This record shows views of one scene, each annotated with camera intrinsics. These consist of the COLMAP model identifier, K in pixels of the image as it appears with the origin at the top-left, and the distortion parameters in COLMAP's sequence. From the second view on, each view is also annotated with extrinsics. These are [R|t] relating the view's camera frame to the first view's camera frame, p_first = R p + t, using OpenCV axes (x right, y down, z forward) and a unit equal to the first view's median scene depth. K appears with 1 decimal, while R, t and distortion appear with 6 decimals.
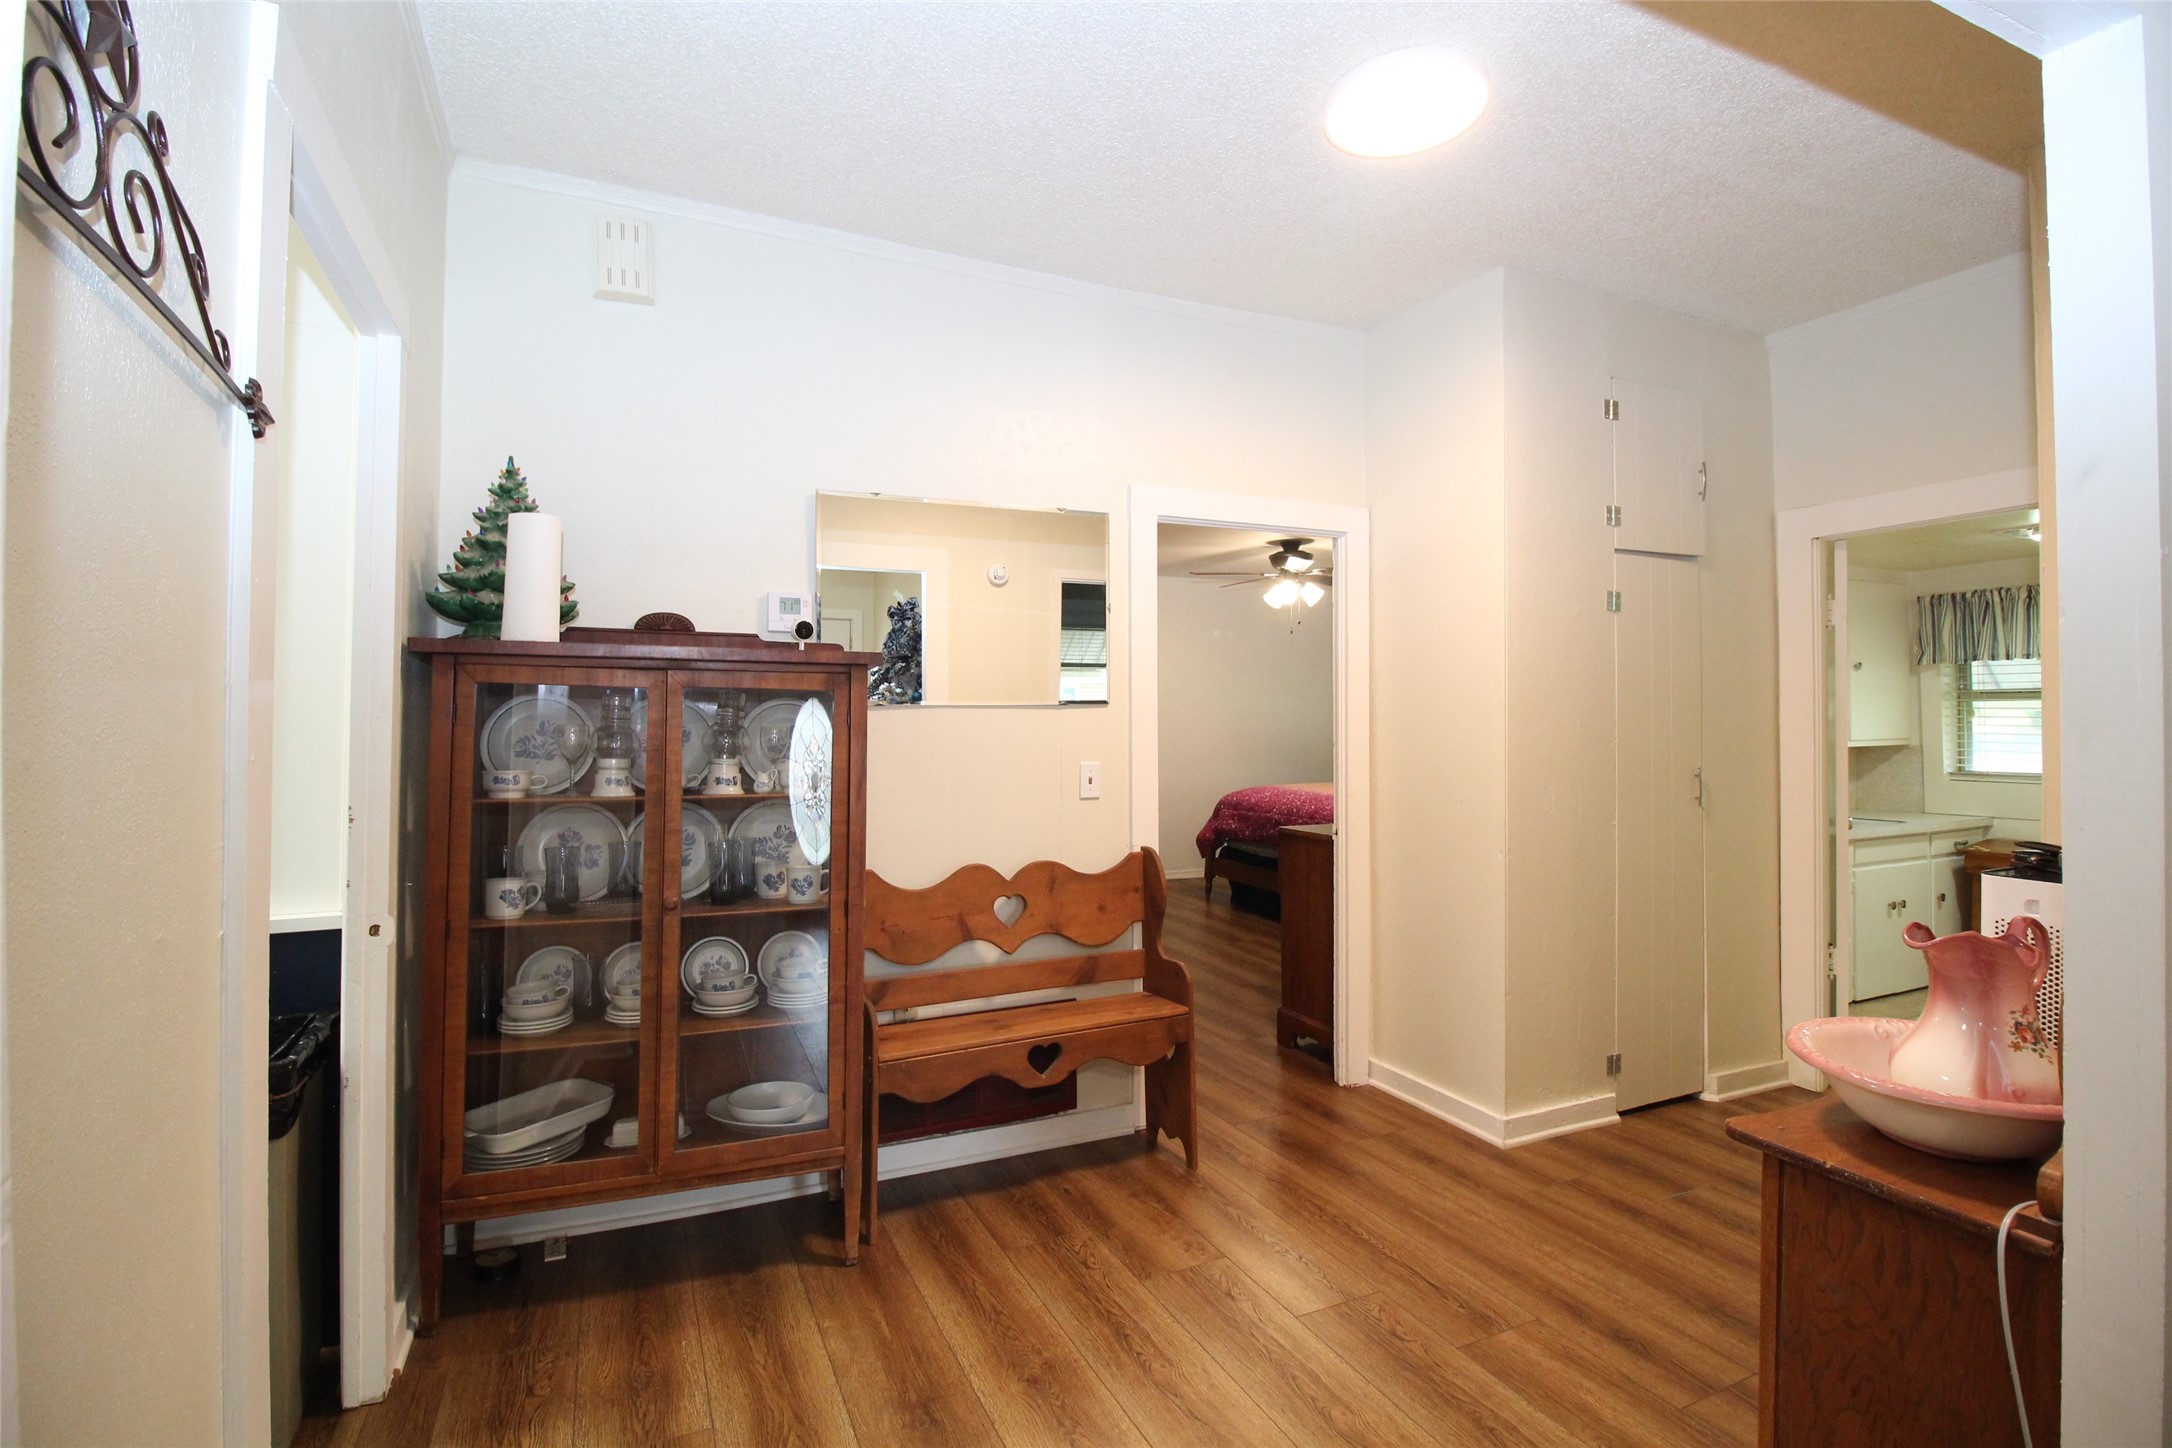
lens RADIAL K [[1018.3, 0, 1086.5], [0, 1018.3, 707.9], [0, 0, 1]] dist [0.003070, -0.016257]
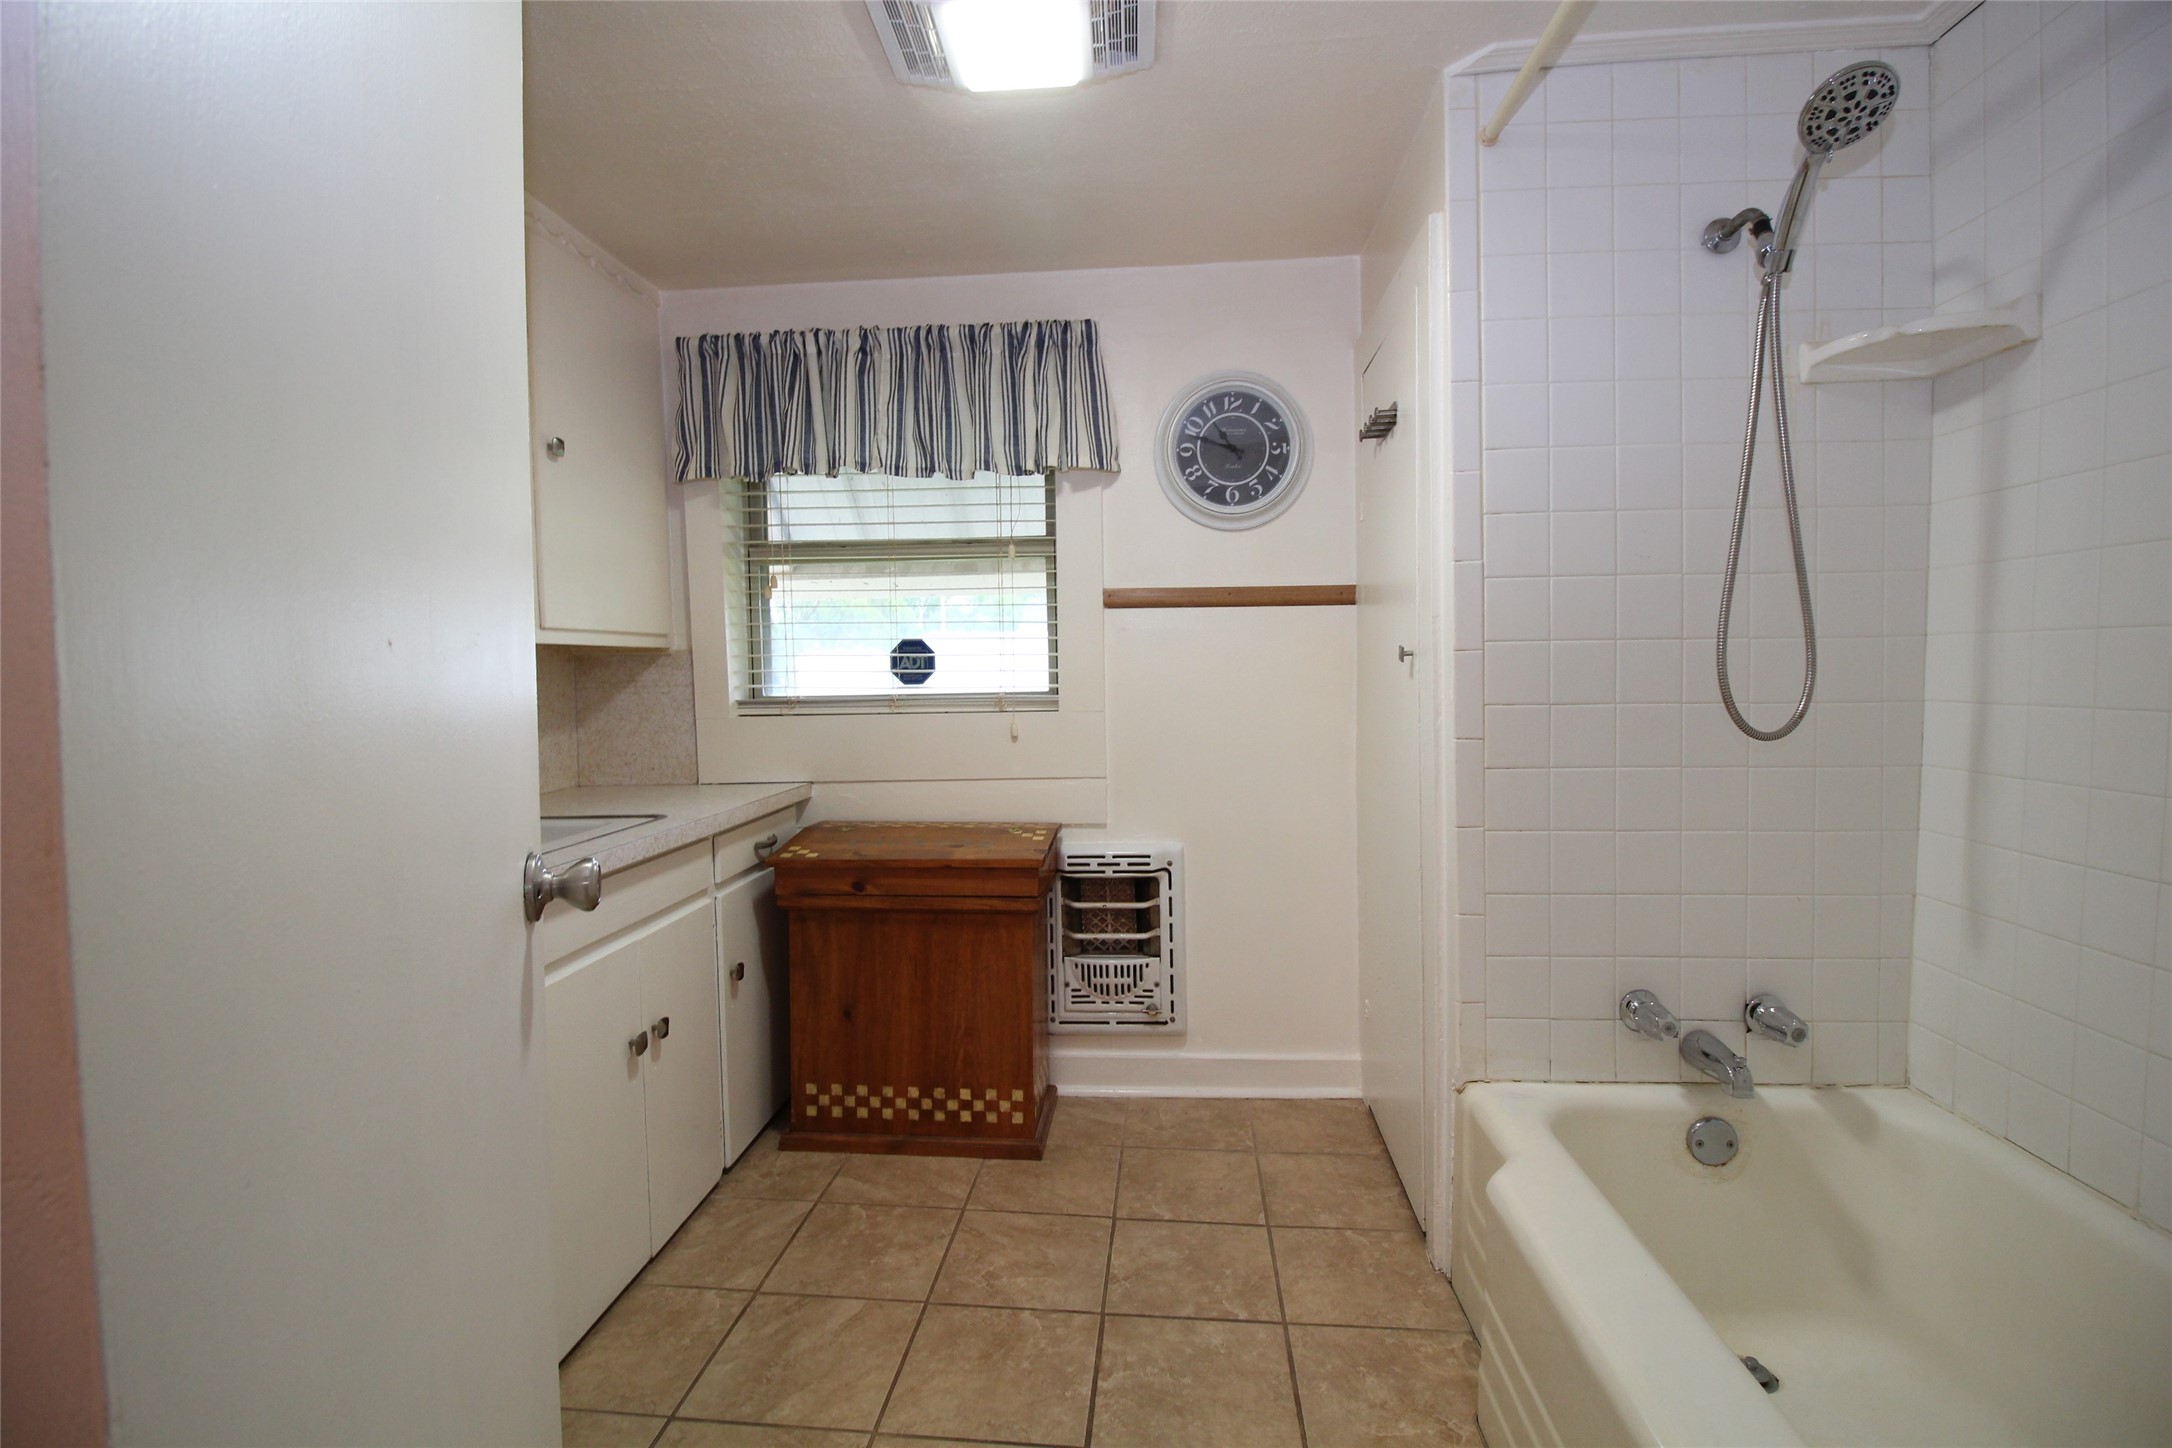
lens RADIAL K [[1018.3, 0, 1086.5], [0, 1018.3, 707.9], [0, 0, 1]] dist [0.003070, -0.016257]
pose [[0.481160, -0.042597, 0.875597, 0.499081], [0.004452, 0.998925, 0.046151, 0.045542], [-0.876622, -0.018308, 0.480832, 0.612381]]
